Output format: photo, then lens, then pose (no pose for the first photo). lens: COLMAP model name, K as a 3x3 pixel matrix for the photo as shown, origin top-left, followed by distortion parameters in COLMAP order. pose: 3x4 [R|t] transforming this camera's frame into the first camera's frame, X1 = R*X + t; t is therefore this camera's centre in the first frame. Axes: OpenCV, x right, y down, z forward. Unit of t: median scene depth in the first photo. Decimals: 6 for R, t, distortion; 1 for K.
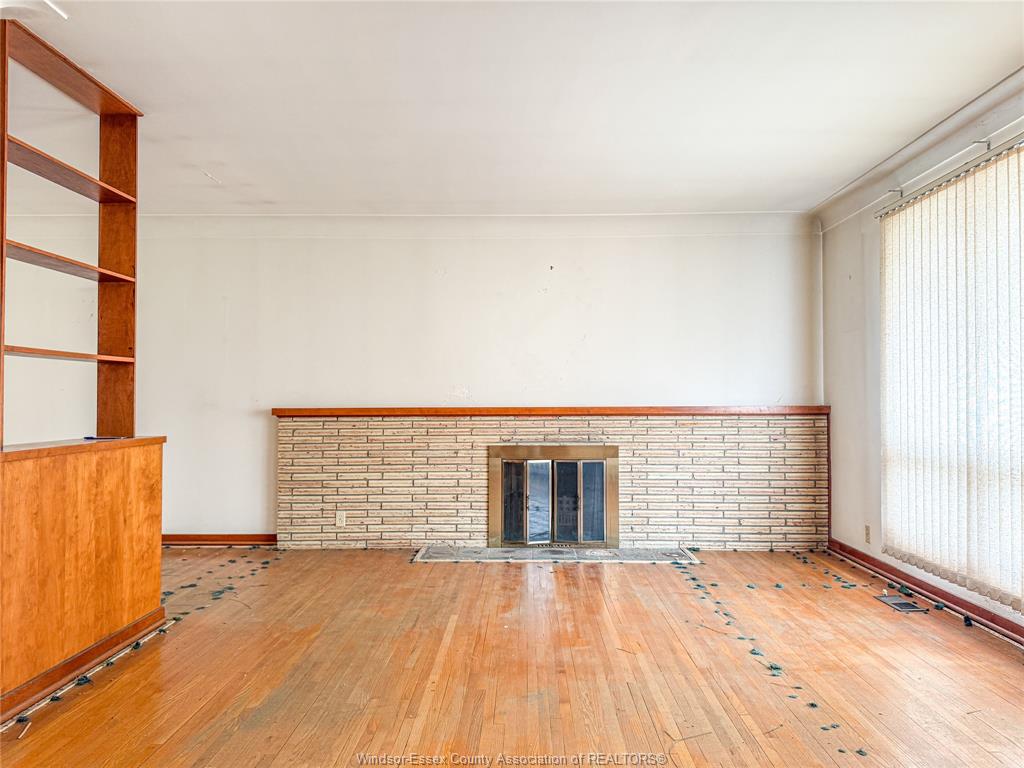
lens RADIAL K [[723.1, 0, 515.8], [0, 723.1, 383.8], [0, 0, 1]] dist [0.031795, -0.025945]
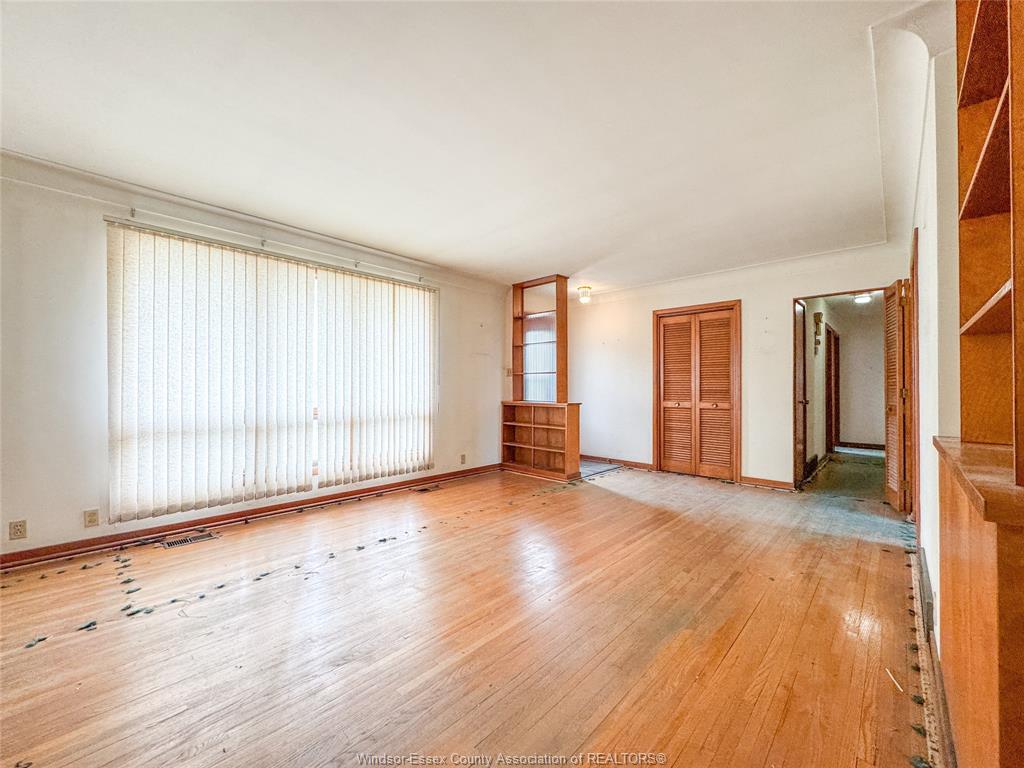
lens RADIAL K [[409.6, 0, 515.6], [0, 409.6, 385.0], [0, 0, 1]] dist [-0.002160, 0.000029]
pose [[-0.737447, 0.009744, 0.675335, -0.435241], [-0.014052, 0.999458, -0.029765, 0.033527], [-0.675259, -0.031440, -0.736911, 1.210486]]
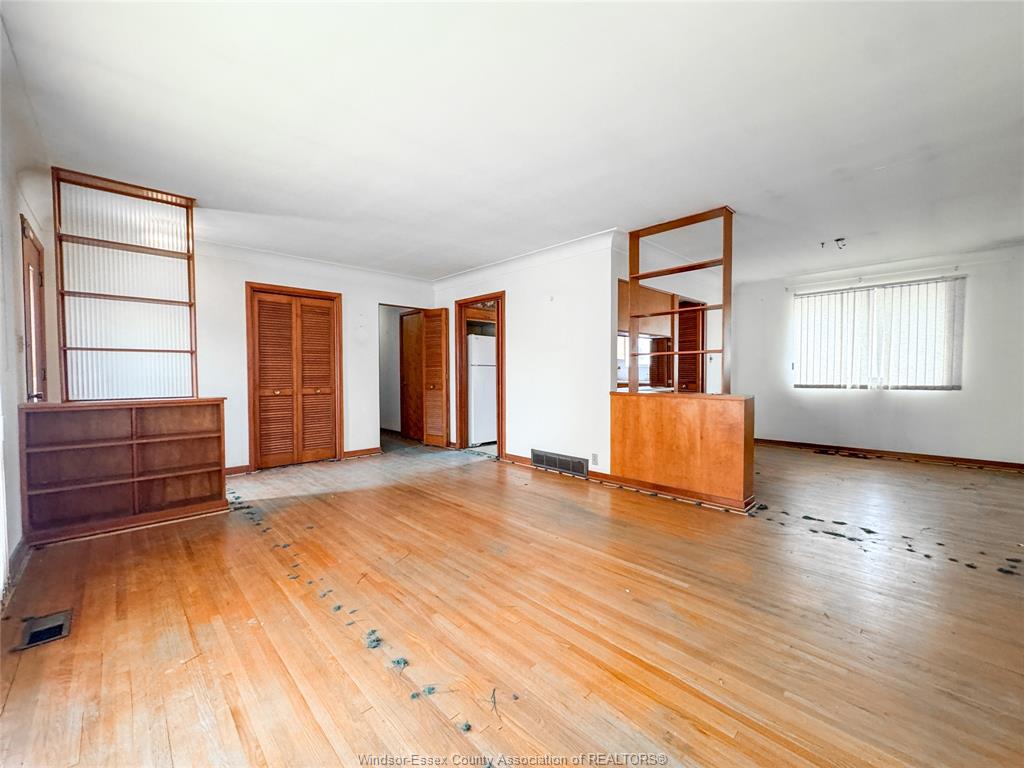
lens RADIAL K [[409.6, 0, 508.6], [0, 409.6, 389.9], [0, 0, 1]] dist [-0.002160, 0.000029]
pose [[-0.711501, 0.034021, -0.701861, 0.484788], [0.019732, 0.999401, 0.028440, 0.021971], [0.702408, 0.006386, -0.711746, 1.217811]]
